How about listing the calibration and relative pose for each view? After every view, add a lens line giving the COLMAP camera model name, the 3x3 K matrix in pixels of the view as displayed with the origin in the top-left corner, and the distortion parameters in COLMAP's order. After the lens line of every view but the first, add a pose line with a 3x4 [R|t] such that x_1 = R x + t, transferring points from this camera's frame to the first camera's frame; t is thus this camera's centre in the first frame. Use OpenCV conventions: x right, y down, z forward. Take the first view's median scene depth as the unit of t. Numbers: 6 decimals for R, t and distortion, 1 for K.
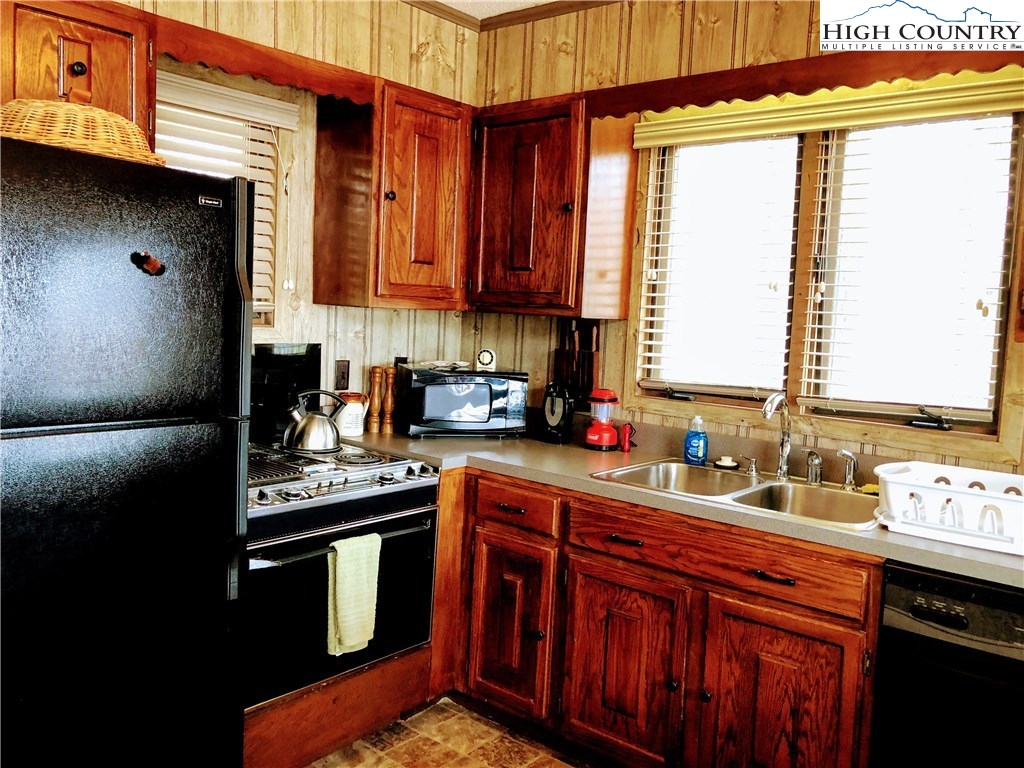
lens RADIAL K [[838.1, 0, 476.2], [0, 838.1, 356.2], [0, 0, 1]] dist [0.020666, -0.025394]
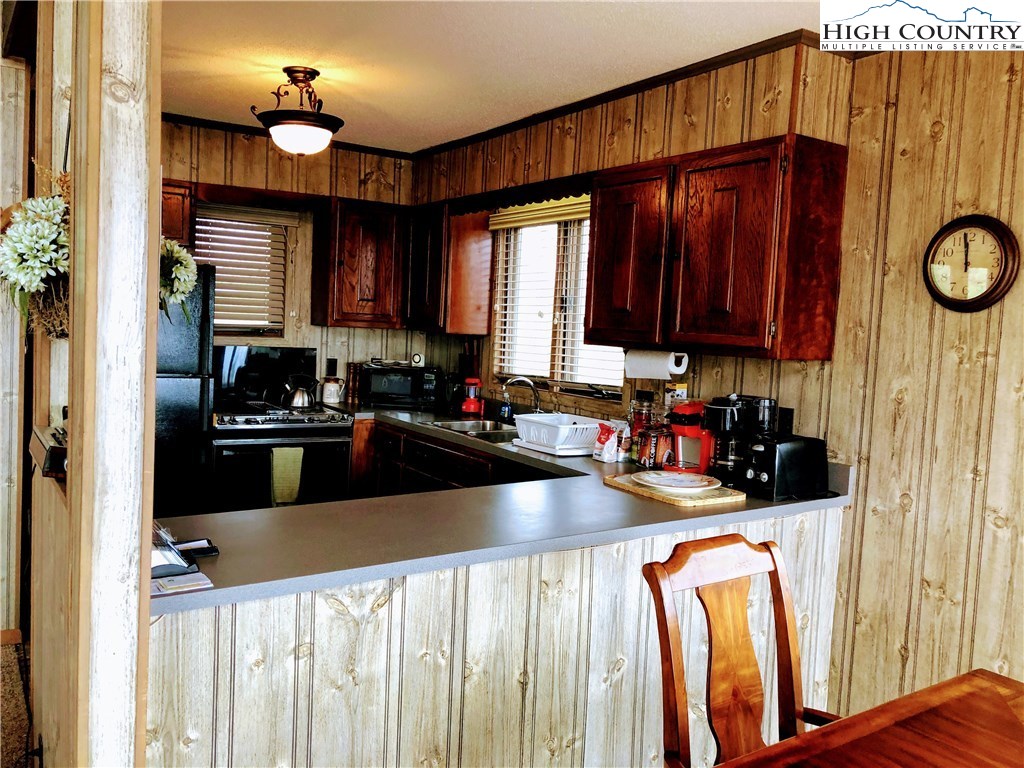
lens RADIAL K [[838.1, 0, 514.4], [0, 838.1, 384.5], [0, 0, 1]] dist [0.020666, -0.025394]
pose [[0.962035, 0.023105, -0.271946, 0.676911], [-0.024112, 0.999709, -0.000359, 0.051000], [0.271858, 0.006902, 0.962313, -0.547469]]
